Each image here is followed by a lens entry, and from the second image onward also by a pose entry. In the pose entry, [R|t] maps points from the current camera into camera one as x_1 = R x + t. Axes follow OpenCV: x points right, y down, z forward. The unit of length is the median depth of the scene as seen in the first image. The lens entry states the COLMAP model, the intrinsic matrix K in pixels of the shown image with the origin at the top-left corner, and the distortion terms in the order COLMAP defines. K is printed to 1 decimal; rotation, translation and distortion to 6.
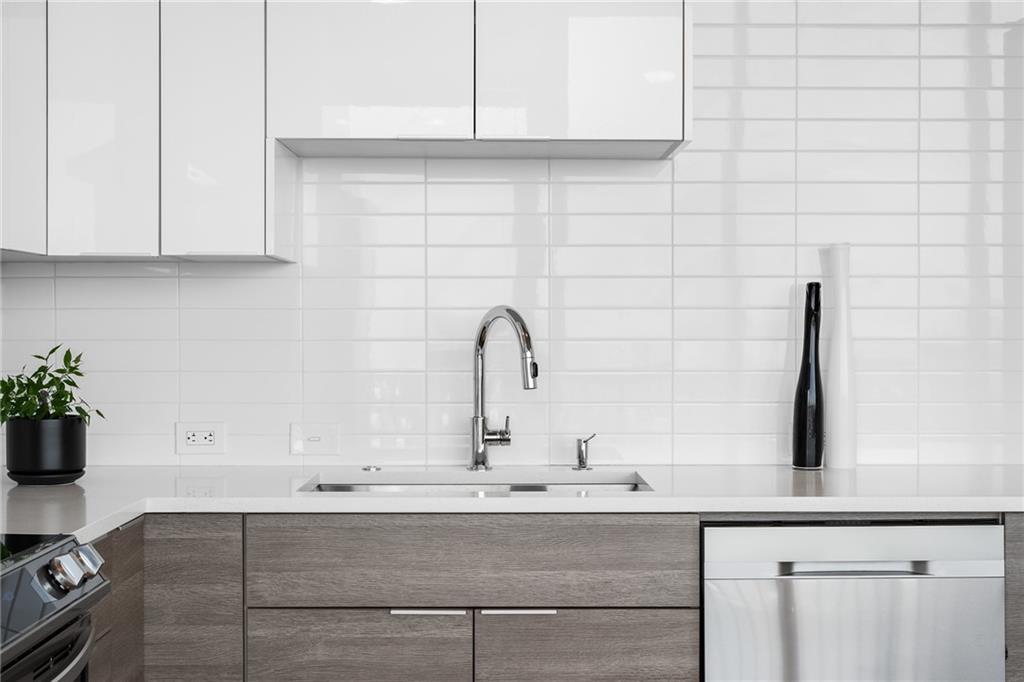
lens RADIAL K [[1423.1, 0, 512.0], [0, 1423.1, 341.0], [0, 0, 1]] dist [-0.003721, 0.030358]
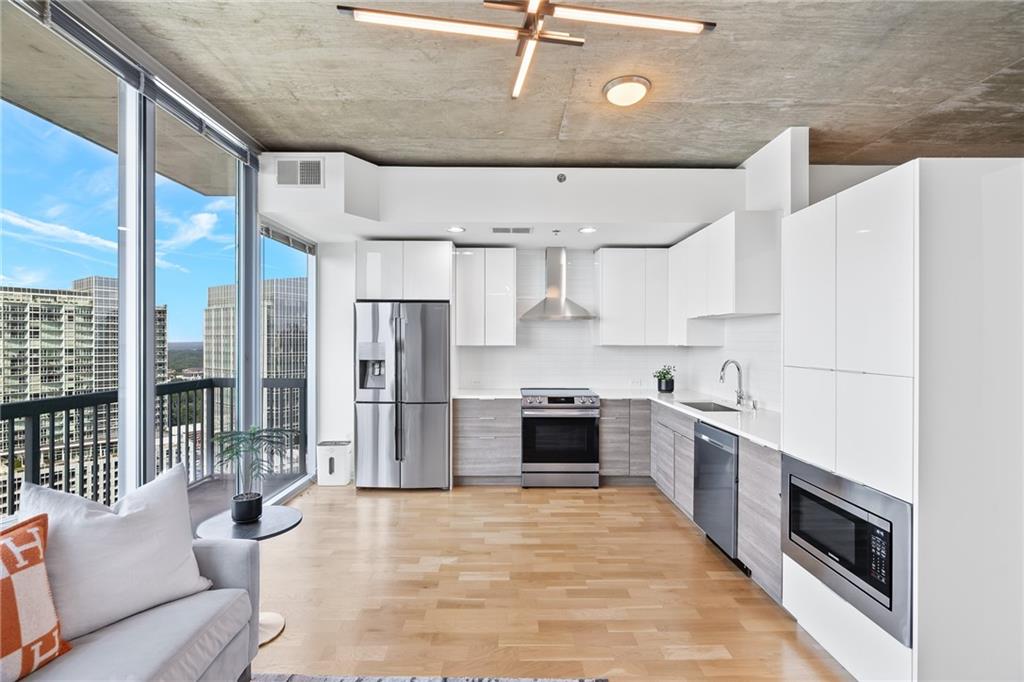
lens RADIAL K [[459.9, 0, 512.5], [0, 459.9, 342.8], [0, 0, 1]] dist [-0.001716, 0.000602]
pose [[-0.005764, 0.003715, -0.999976, 1.233782], [-0.008998, 0.999952, 0.003766, -0.069227], [0.999943, 0.009019, -0.005730, 0.484911]]
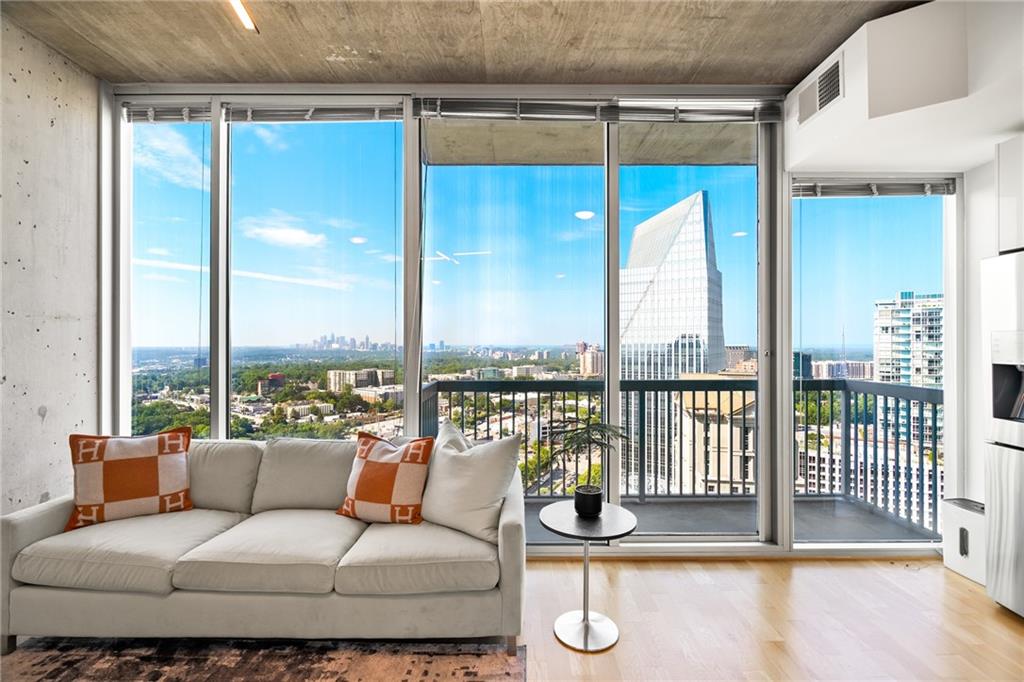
lens RADIAL K [[459.2, 0, 512.0], [0, 459.2, 341.0], [0, 0, 1]] dist [-0.002749, 0.000154]
pose [[-0.999943, 0.002699, 0.010354, 0.607343], [0.002702, 0.999996, 0.000283, -0.045790], [-0.010353, 0.000311, -0.999946, 0.773607]]
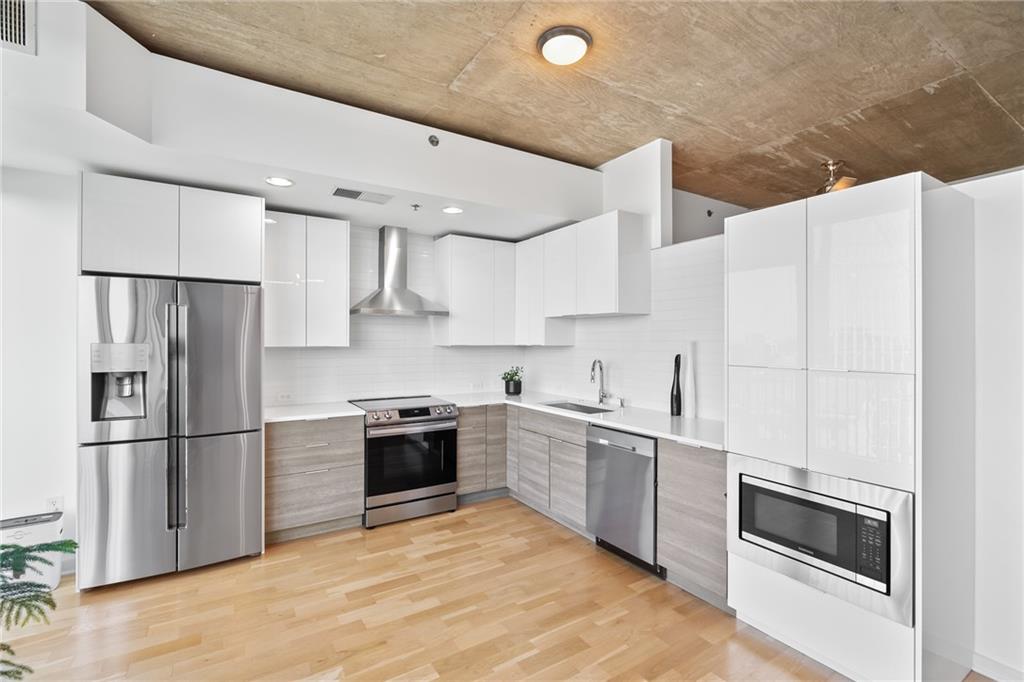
lens RADIAL K [[459.2, 0, 512.0], [0, 459.2, 341.0], [0, 0, 1]] dist [-0.002749, 0.000154]
pose [[0.518991, 0.000434, -0.854779, 0.932112], [-0.007466, 0.999964, -0.004025, -0.067307], [0.854747, 0.008470, 0.518976, 0.226255]]
